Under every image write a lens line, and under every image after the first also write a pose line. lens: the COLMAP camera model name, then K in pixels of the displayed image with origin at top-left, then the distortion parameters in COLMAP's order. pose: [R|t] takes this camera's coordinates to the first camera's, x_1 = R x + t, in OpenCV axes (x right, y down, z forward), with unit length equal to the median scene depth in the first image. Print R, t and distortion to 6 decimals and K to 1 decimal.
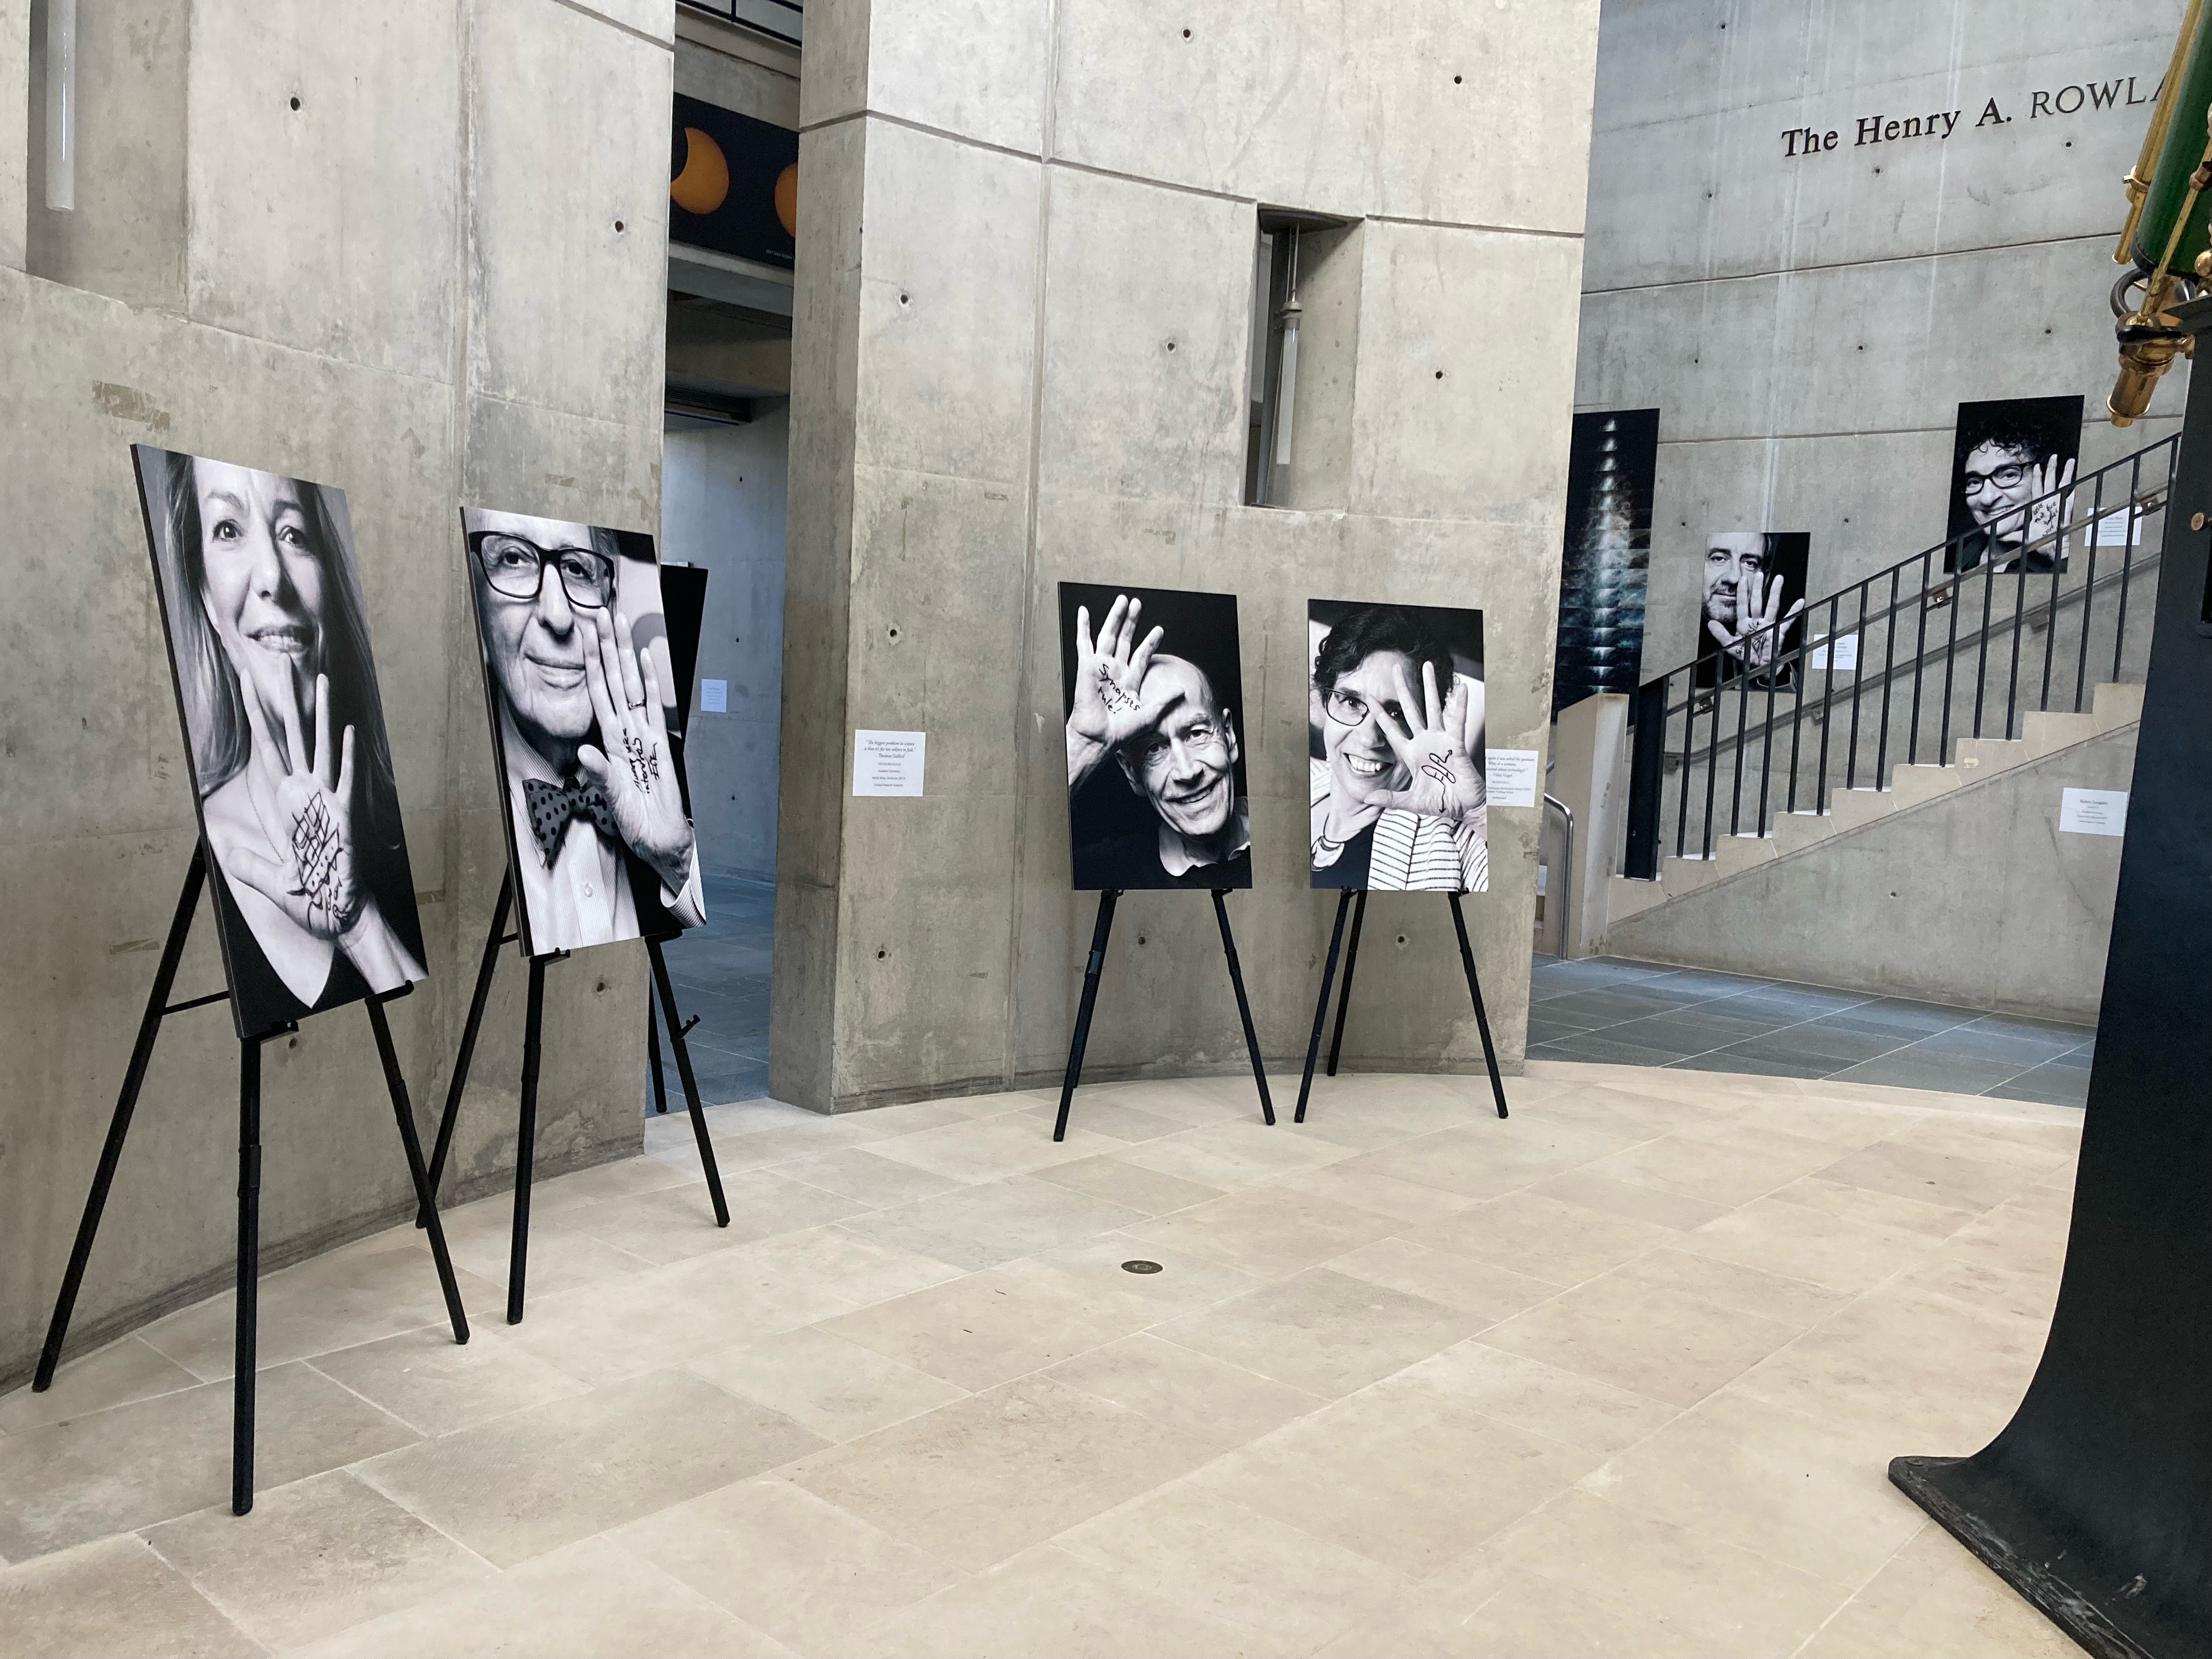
lens RADIAL K [[1814.2, 0, 1127.0], [0, 1814.2, 839.3], [0, 0, 1]] dist [0.029966, -0.027558]
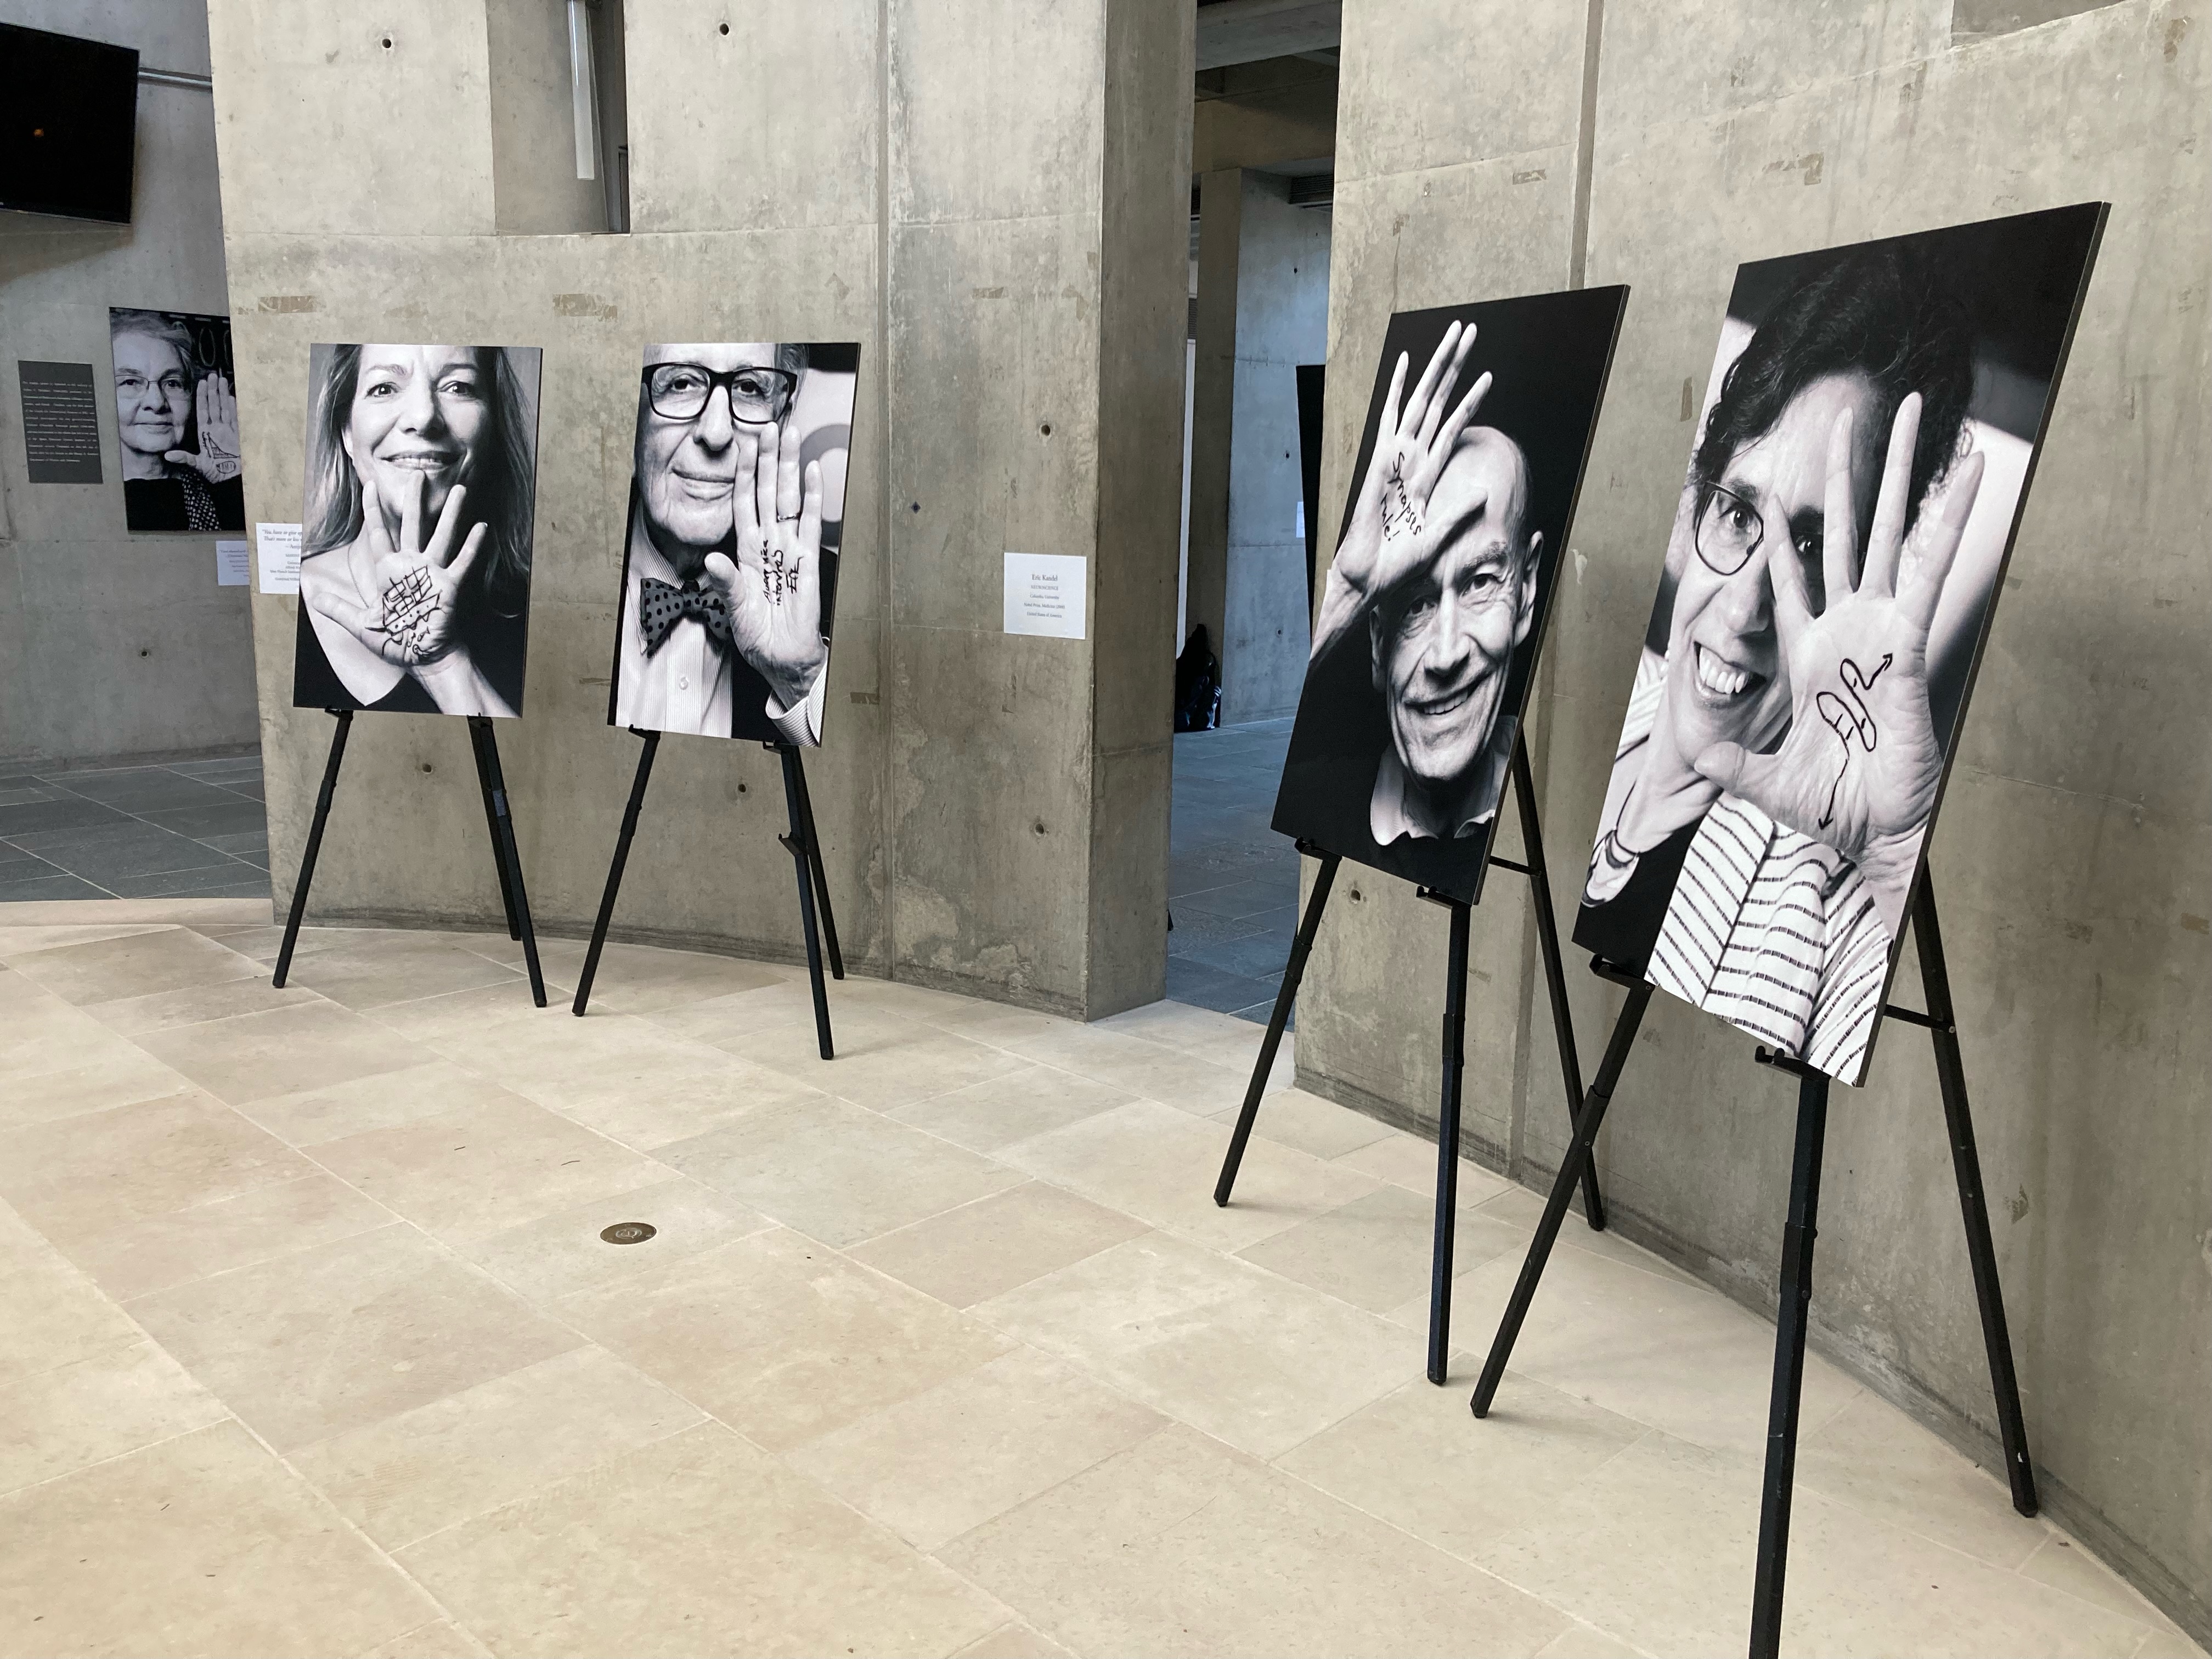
lens RADIAL K [[1814.2, 0, 1049.0], [0, 1814.2, 839.3], [0, 0, 1]] dist [0.029966, -0.027558]
pose [[-0.078466, 0.148273, -0.985829, 0.653576], [-0.110345, 0.981510, 0.156407, -0.062882], [0.990791, 0.121054, -0.060654, 1.071430]]
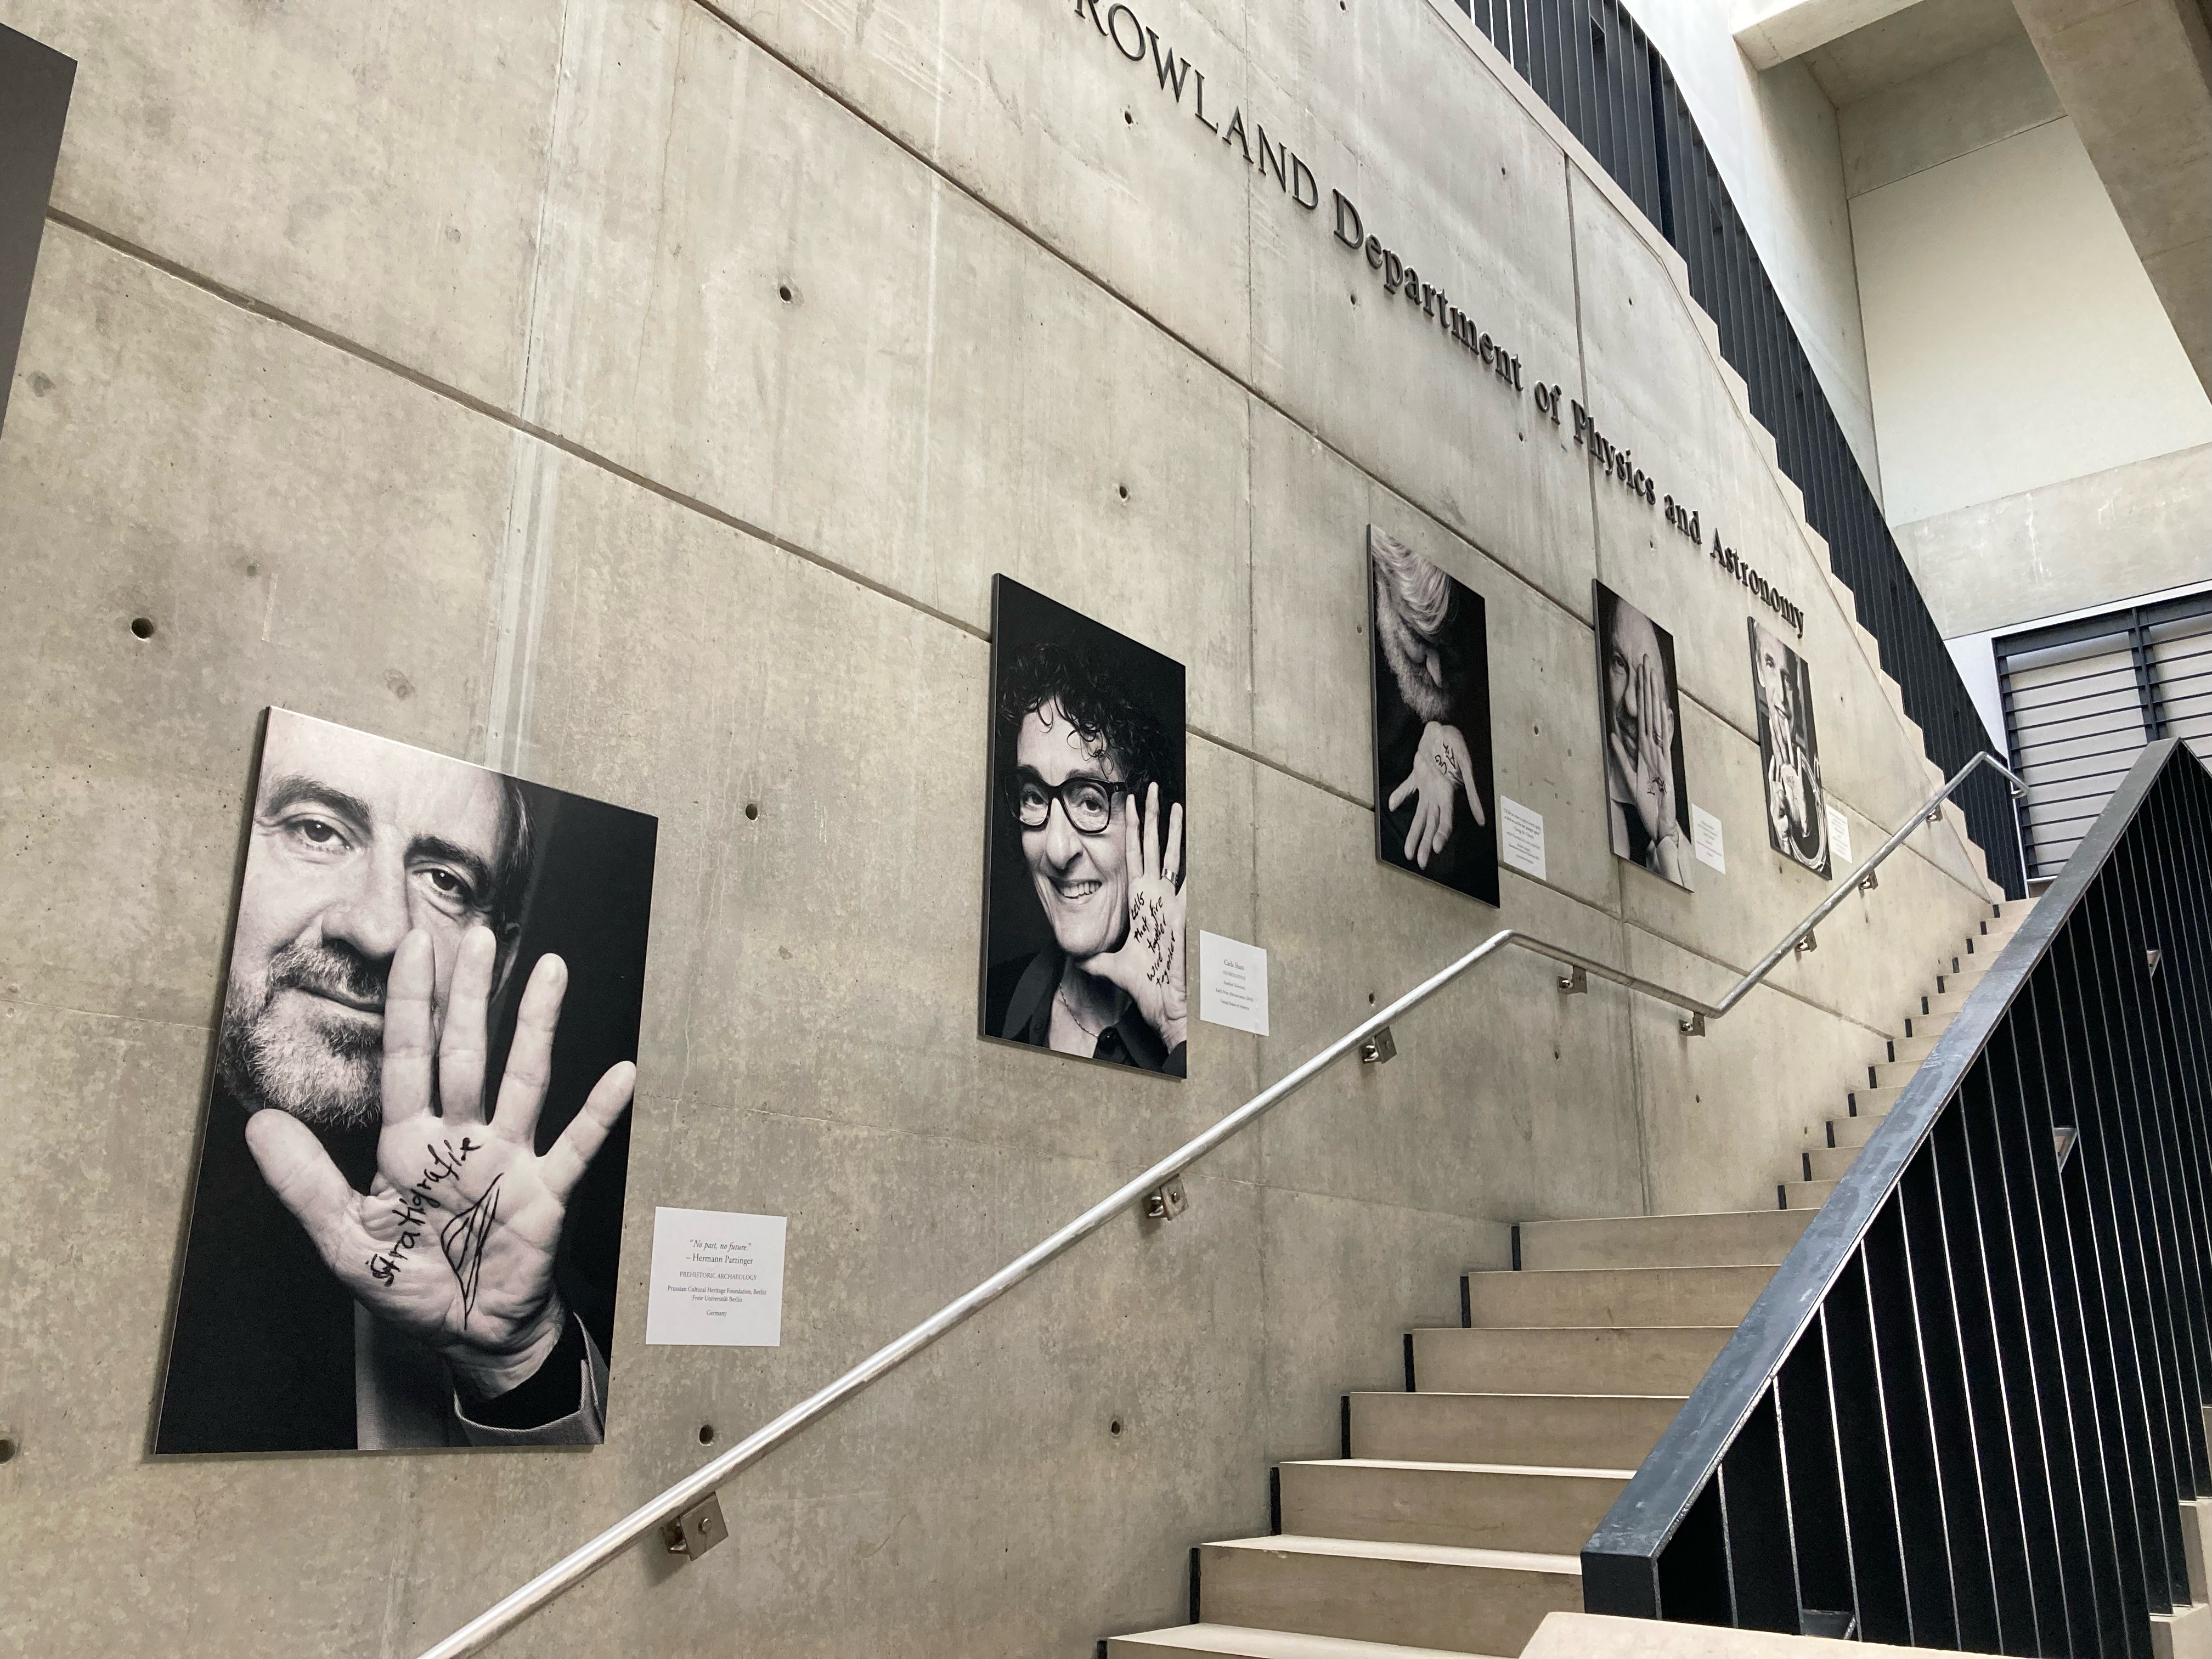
lens RADIAL K [[1814.2, 0, 1110.1], [0, 1814.2, 852.5], [0, 0, 1]] dist [0.029966, -0.027558]
pose [[-0.017513, 0.230413, 0.972935, 0.256539], [0.080679, 0.970237, -0.228322, -0.217954], [-0.996586, 0.074497, -0.035581, 2.115288]]
